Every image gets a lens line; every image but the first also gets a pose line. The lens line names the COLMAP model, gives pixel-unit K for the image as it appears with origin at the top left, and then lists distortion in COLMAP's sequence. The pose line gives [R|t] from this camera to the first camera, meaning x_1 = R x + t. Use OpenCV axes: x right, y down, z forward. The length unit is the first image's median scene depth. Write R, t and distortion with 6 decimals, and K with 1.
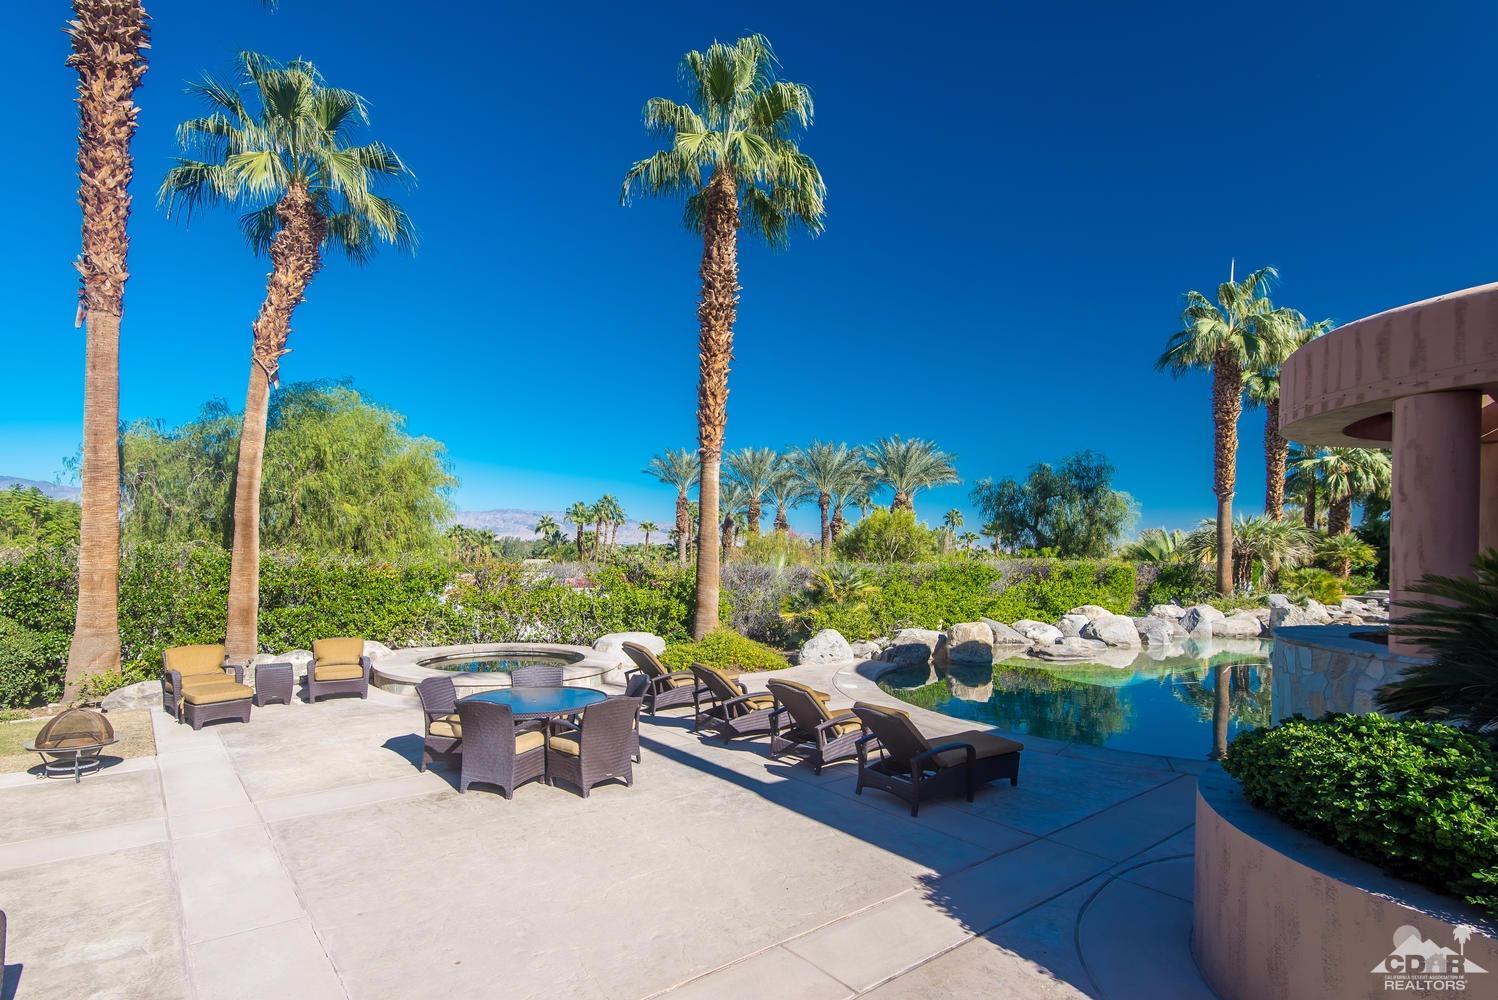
lens RADIAL K [[733.8, 0, 720.8], [0, 733.8, 558.3], [0, 0, 1]] dist [0.002060, -0.006083]
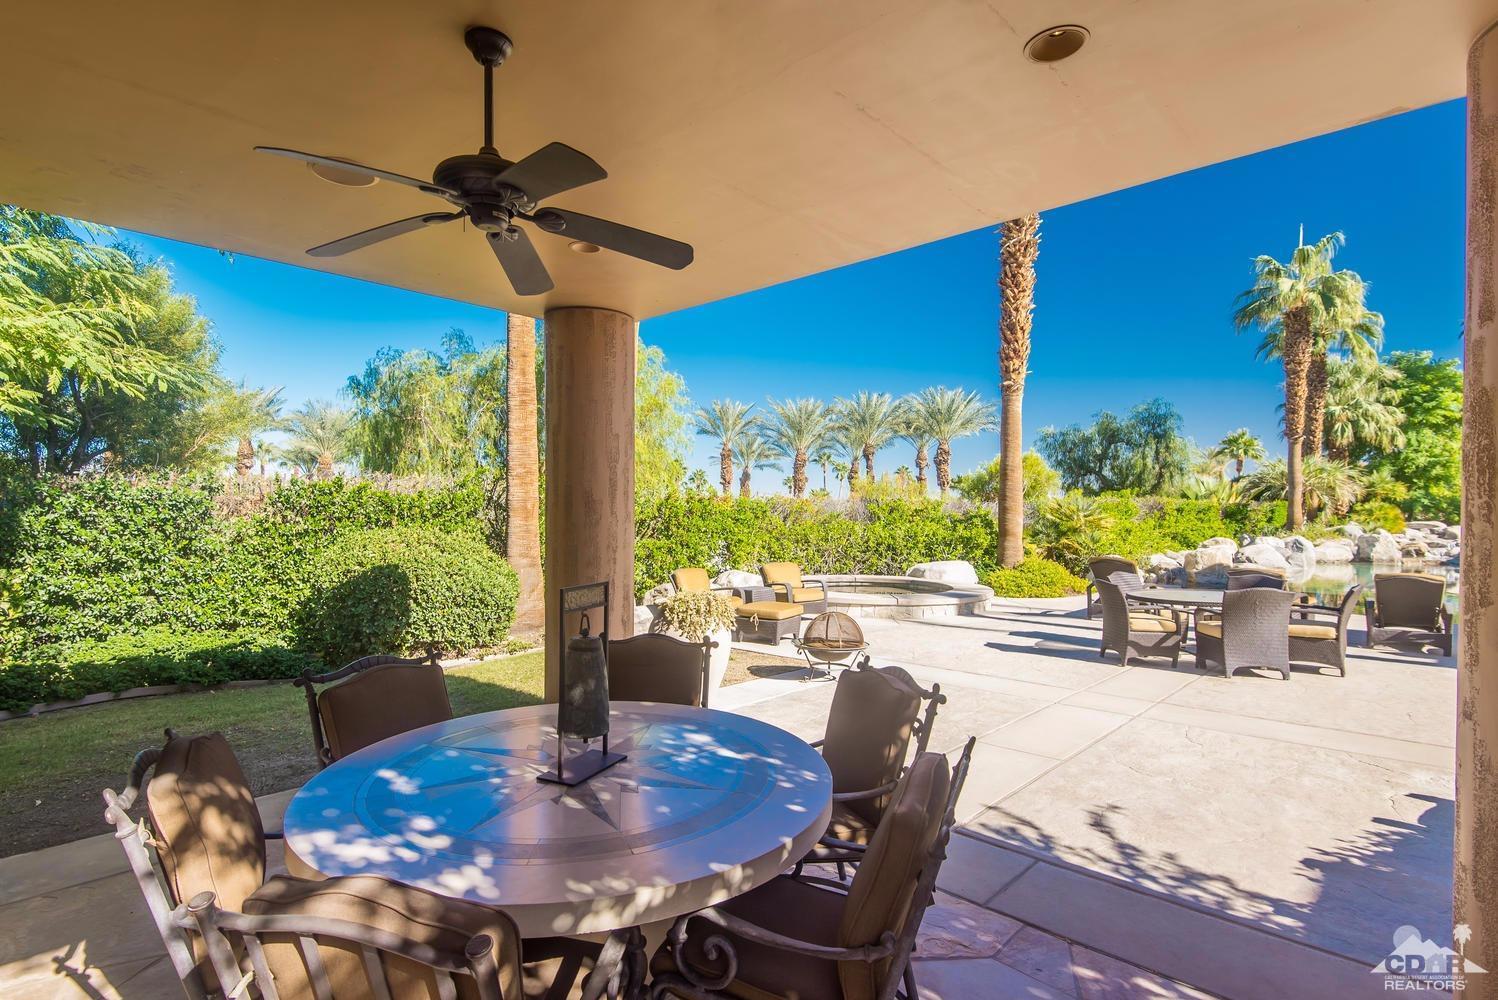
lens RADIAL K [[733.8, 0, 727.2], [0, 733.8, 520.3], [0, 0, 1]] dist [0.002060, -0.006083]
pose [[0.990715, -0.018232, 0.134731, -0.468490], [0.018134, 0.999834, 0.001952, 0.030151], [-0.134744, 0.000510, 0.990880, 0.027547]]
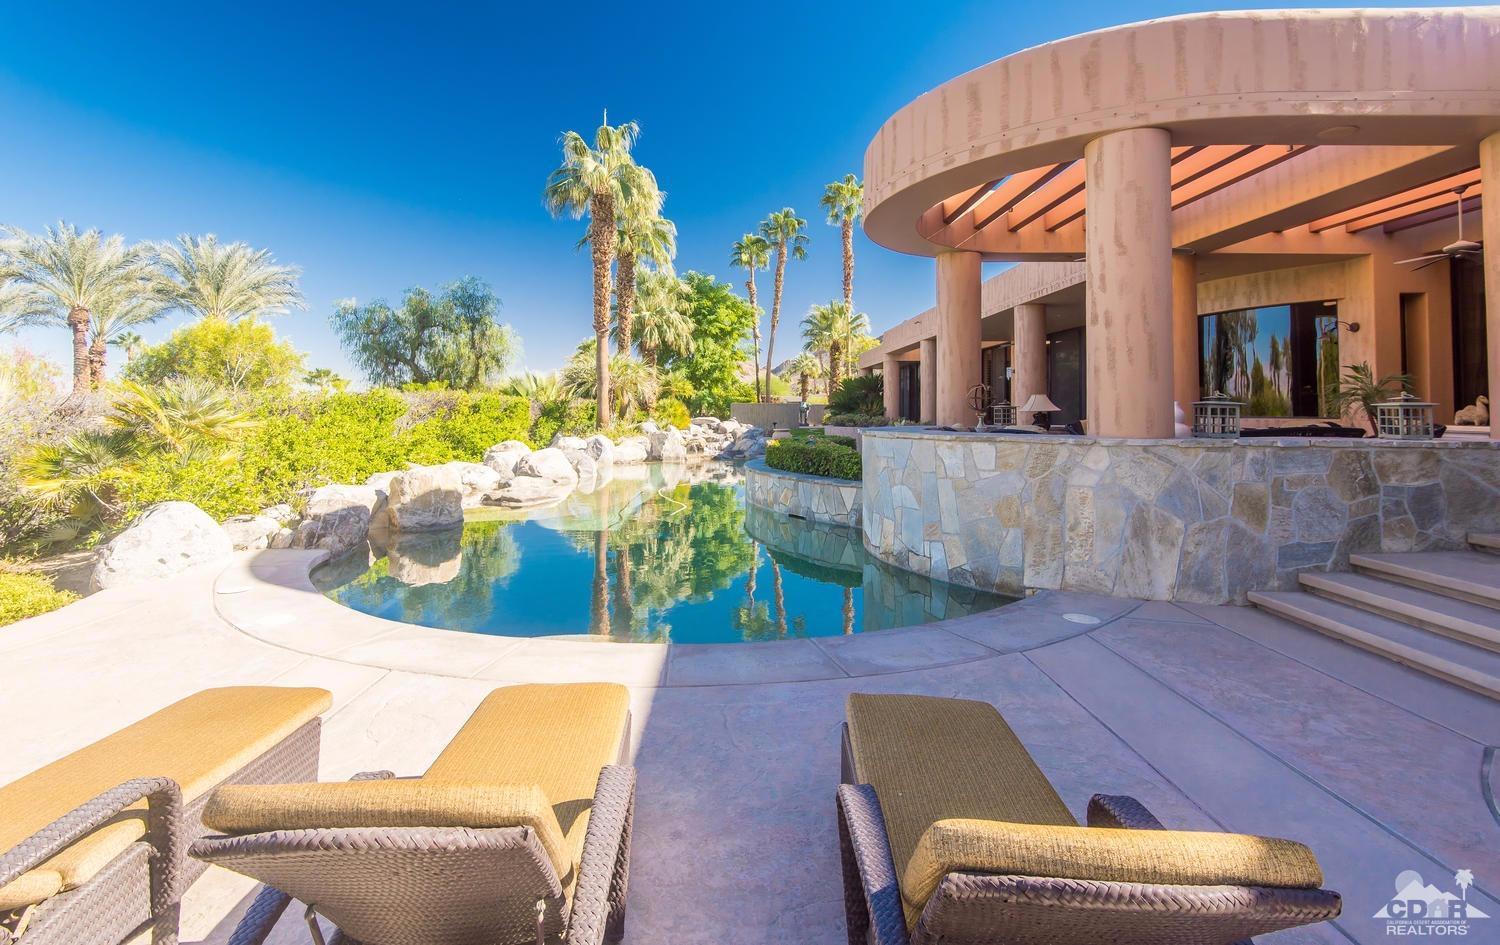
lens RADIAL K [[698.7, 0, 724.0], [0, 698.7, 399.1], [0, 0, 1]] dist [-0.000852, -0.001633]
pose [[0.616784, -0.008049, 0.787091, 0.007178], [0.024043, 0.999674, -0.008618, 0.035715], [-0.786765, 0.024239, 0.616776, 0.367398]]
